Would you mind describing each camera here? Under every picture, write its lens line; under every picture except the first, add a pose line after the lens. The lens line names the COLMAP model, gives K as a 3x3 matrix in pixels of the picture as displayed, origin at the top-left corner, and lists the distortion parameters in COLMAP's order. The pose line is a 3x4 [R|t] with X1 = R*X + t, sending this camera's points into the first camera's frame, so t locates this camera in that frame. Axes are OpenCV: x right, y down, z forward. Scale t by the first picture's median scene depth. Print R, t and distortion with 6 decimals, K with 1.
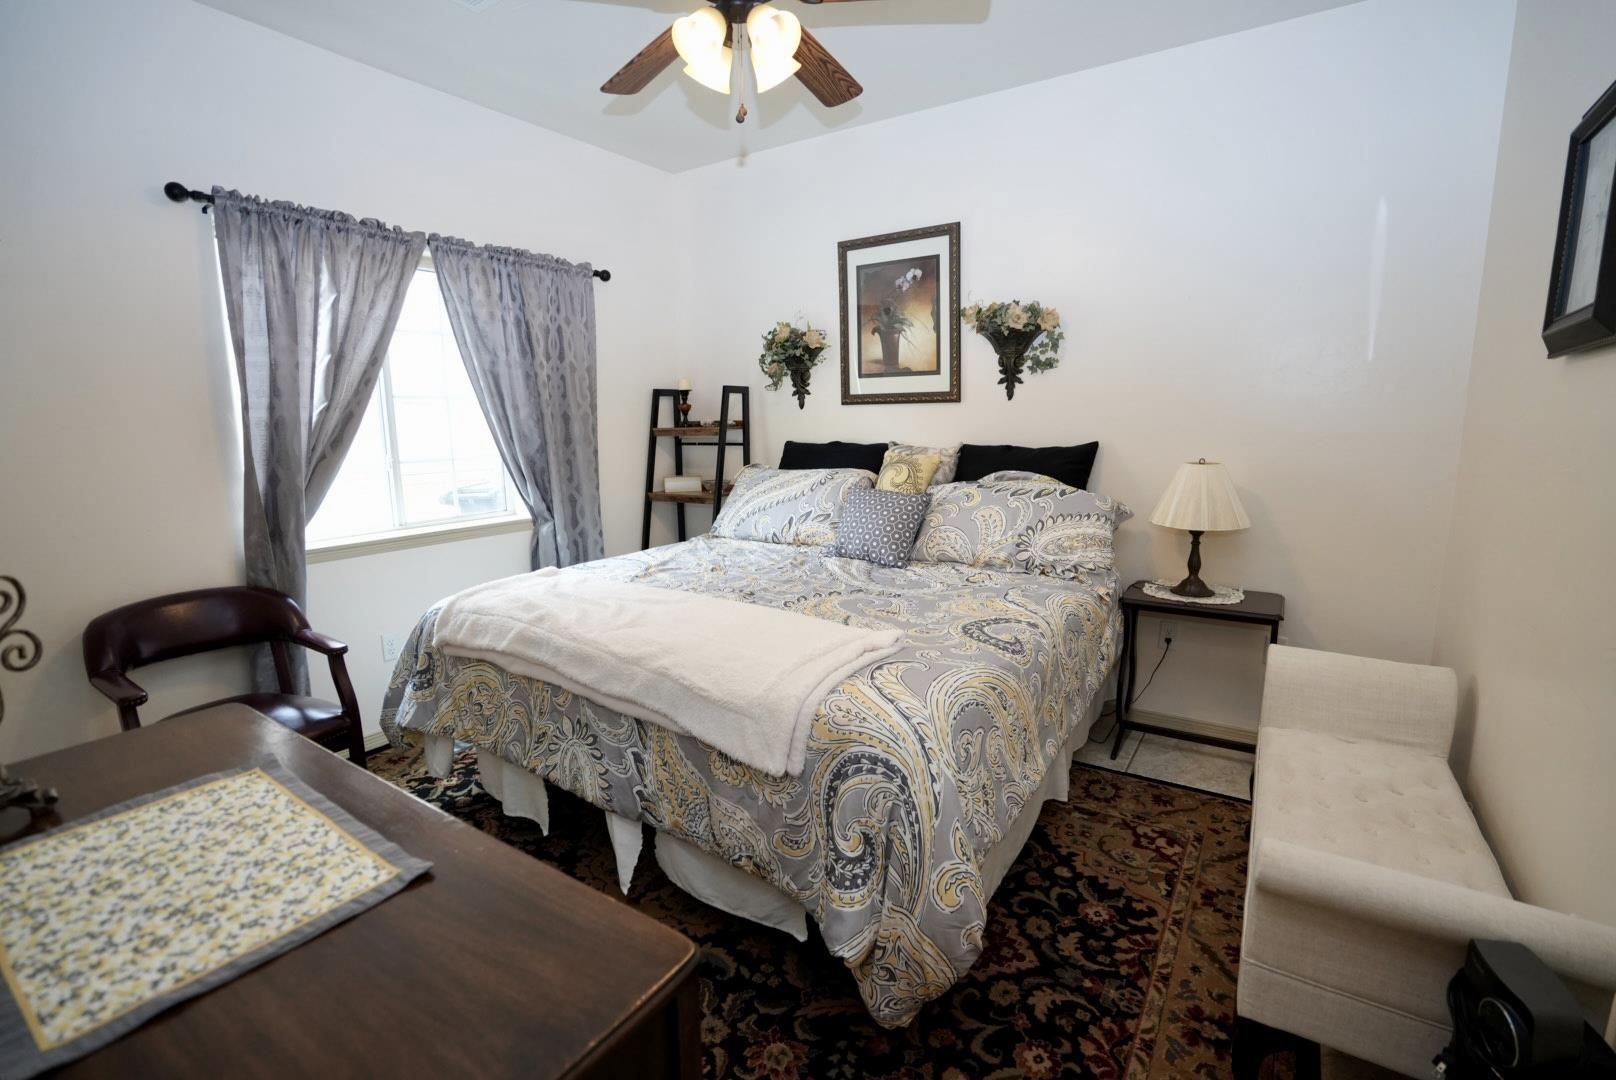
lens RADIAL K [[735.7, 0, 807.3], [0, 735.7, 538.3], [0, 0, 1]] dist [-0.043607, 0.010025]
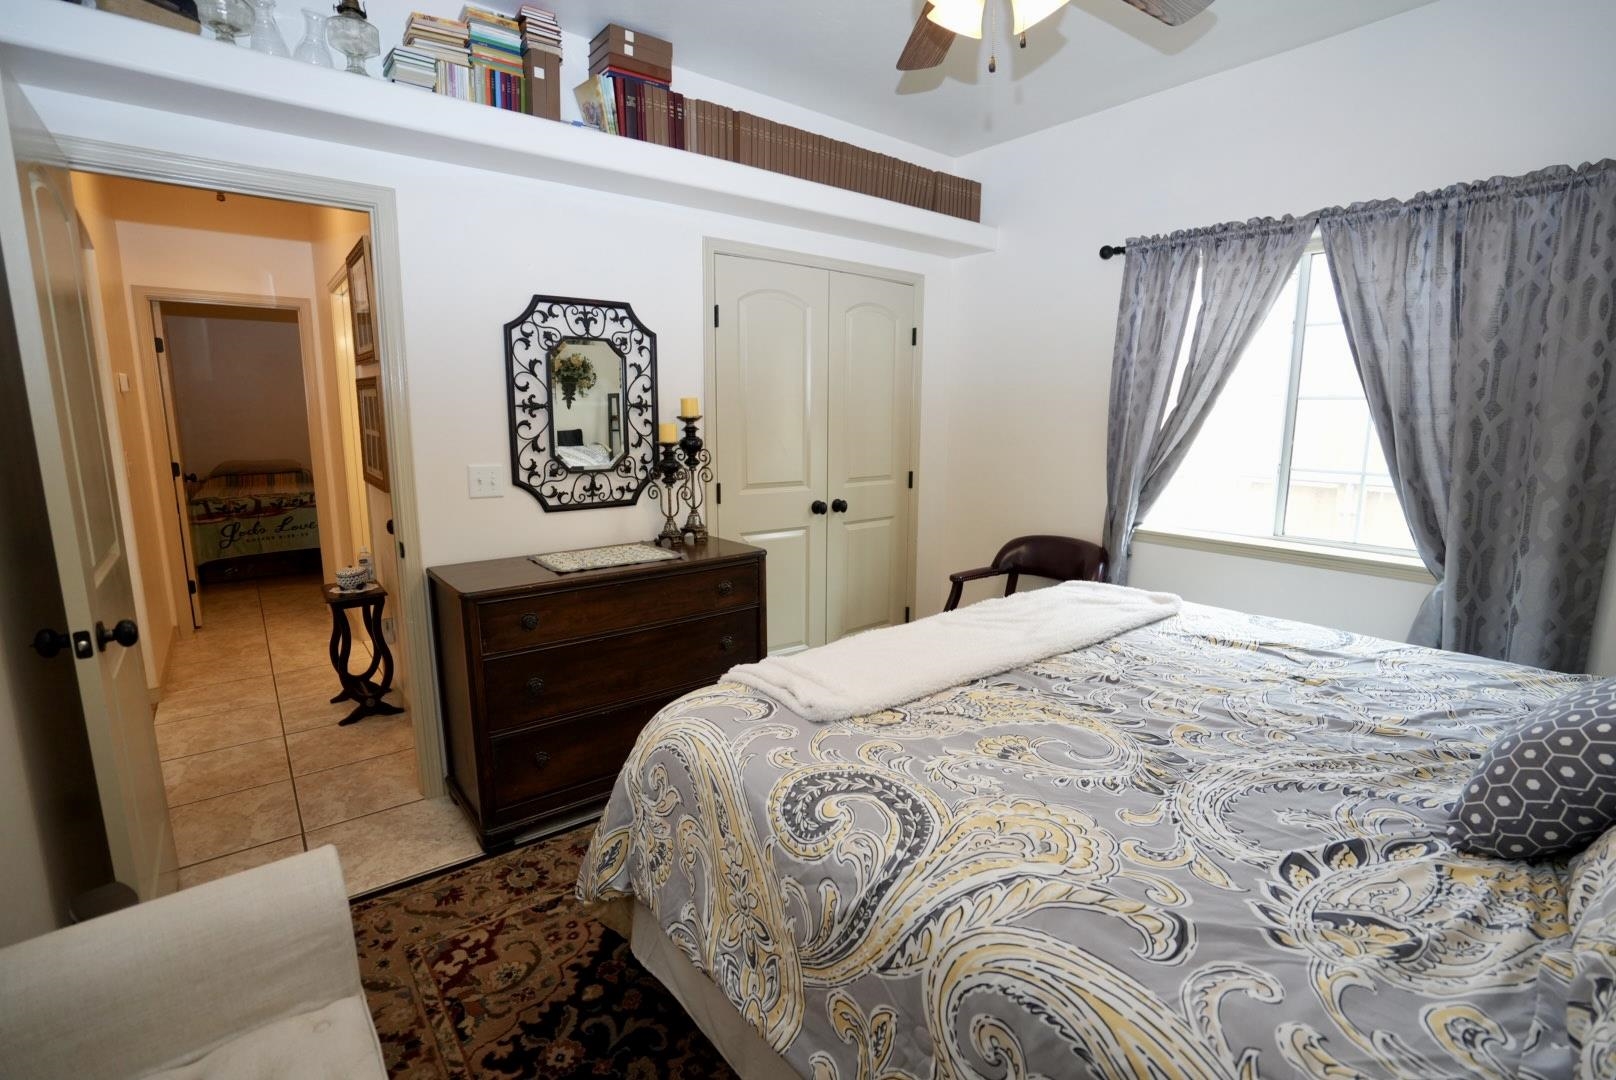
lens RADIAL K [[735.7, 0, 806.8], [0, 735.7, 549.9], [0, 0, 1]] dist [-0.043607, 0.010025]
pose [[-0.292617, 0.176272, -0.939842, 0.640279], [-0.161678, 0.959592, 0.230314, -0.158253], [0.942462, 0.219345, -0.252294, 0.879543]]
